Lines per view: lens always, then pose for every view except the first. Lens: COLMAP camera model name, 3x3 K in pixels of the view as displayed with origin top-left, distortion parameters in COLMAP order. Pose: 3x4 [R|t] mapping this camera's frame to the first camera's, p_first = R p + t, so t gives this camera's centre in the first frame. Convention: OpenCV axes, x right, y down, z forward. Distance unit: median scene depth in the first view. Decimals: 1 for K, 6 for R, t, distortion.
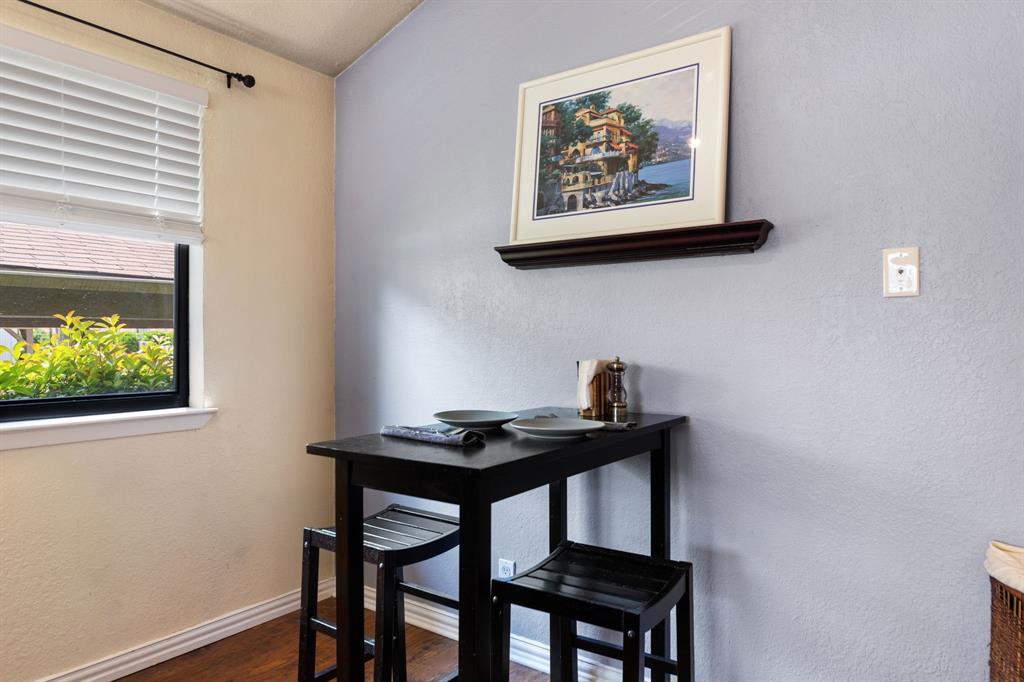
lens RADIAL K [[635.9, 0, 507.5], [0, 635.9, 337.7], [0, 0, 1]] dist [0.001197, 0.000323]
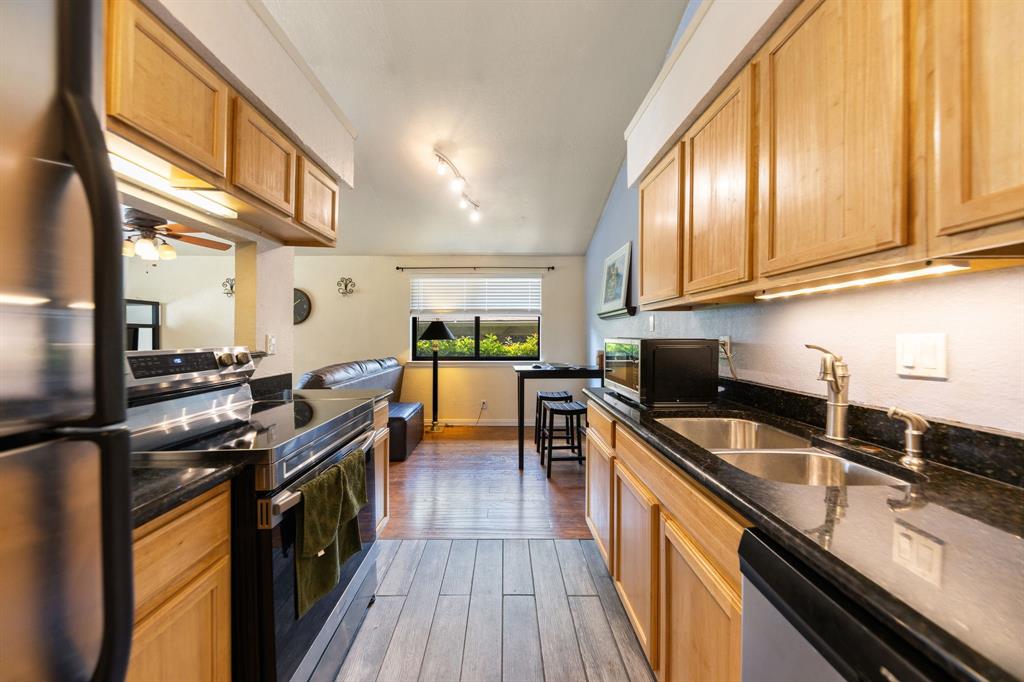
lens RADIAL K [[355.9, 0, 511.9], [0, 355.9, 338.3], [0, 0, 1]] dist [0.003373, -0.000496]
pose [[0.594336, 0.001638, -0.804215, 1.238930], [-0.003473, 0.999994, -0.000530, -0.021178], [0.804209, 0.003108, 0.594338, -0.408841]]
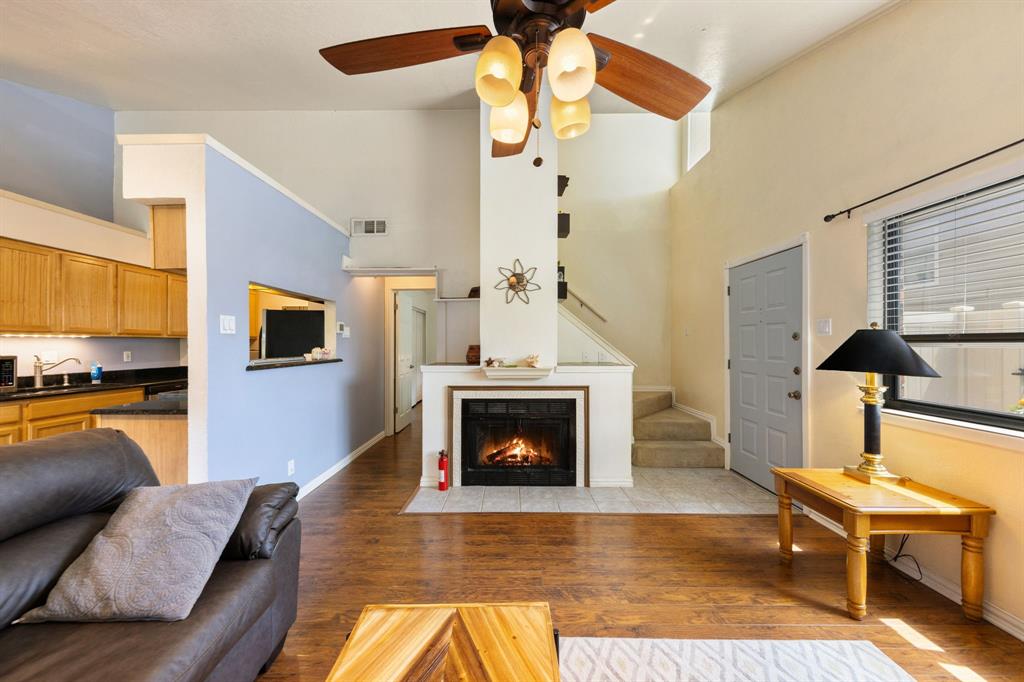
lens RADIAL K [[355.9, 0, 508.7], [0, 355.9, 342.2], [0, 0, 1]] dist [0.003373, -0.000496]
pose [[-0.591604, 0.004661, 0.806215, -1.390338], [0.005896, 0.999982, -0.001455, -0.058328], [-0.806207, 0.003893, -0.591621, -0.450280]]
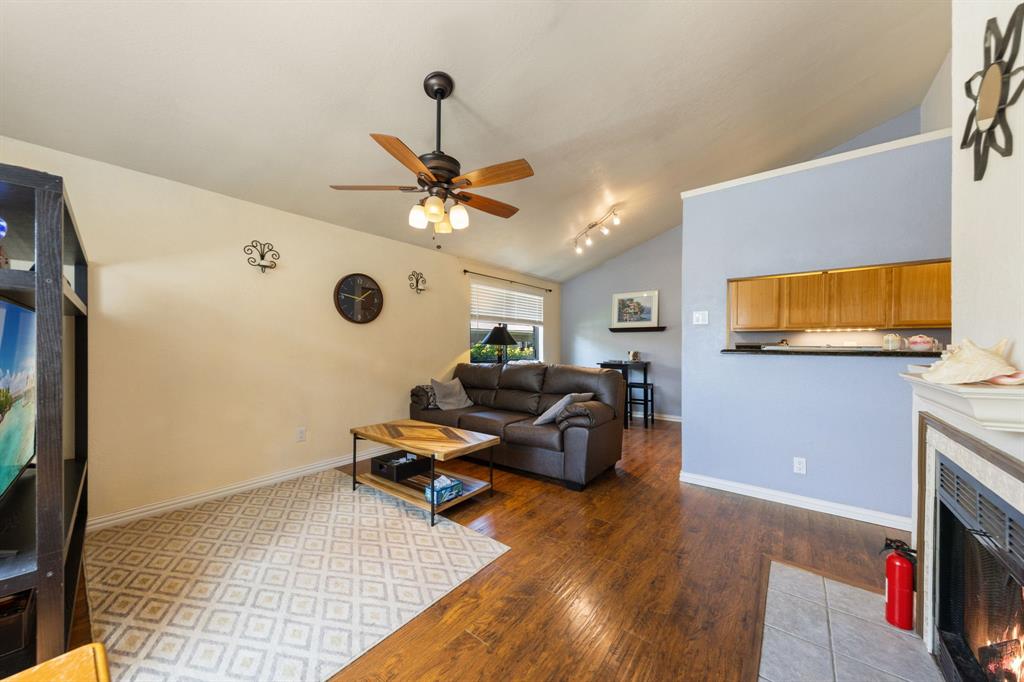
lens RADIAL K [[355.9, 0, 504.2], [0, 355.9, 346.6], [0, 0, 1]] dist [0.003373, -0.000496]
pose [[0.999192, 0.002367, -0.040111, -0.764784], [-0.002430, 0.999996, -0.001518, 0.004565], [0.040107, 0.001614, 0.999194, -1.894186]]
